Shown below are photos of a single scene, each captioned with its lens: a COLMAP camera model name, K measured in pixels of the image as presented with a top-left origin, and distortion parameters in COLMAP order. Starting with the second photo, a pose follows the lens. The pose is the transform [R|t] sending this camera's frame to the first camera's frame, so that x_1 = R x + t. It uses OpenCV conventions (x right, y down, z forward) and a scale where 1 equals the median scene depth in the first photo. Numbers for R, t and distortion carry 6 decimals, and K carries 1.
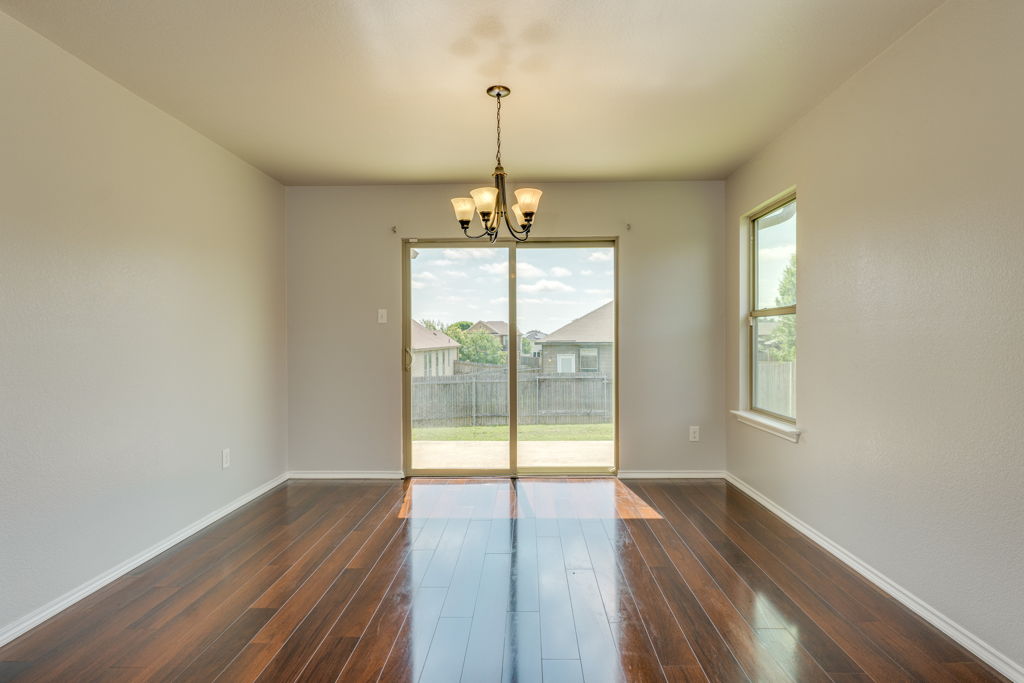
lens RADIAL K [[562.9, 0, 512.0], [0, 562.9, 341.5], [0, 0, 1]] dist [0.001151, -0.000011]
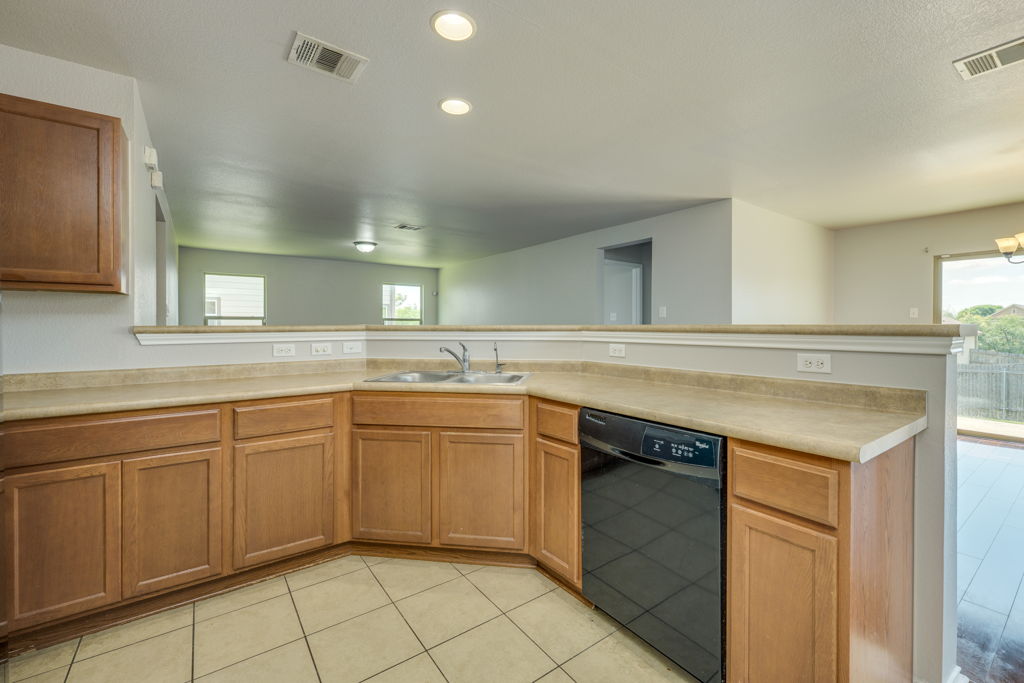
lens RADIAL K [[432.6, 0, 514.6], [0, 432.6, 333.5], [0, 0, 1]] dist [-0.000499, -0.000138]
pose [[0.611114, 0.014427, -0.791411, 0.015922], [-0.004046, 0.999878, 0.015103, -0.006007], [0.791532, -0.006028, 0.611098, -0.449890]]
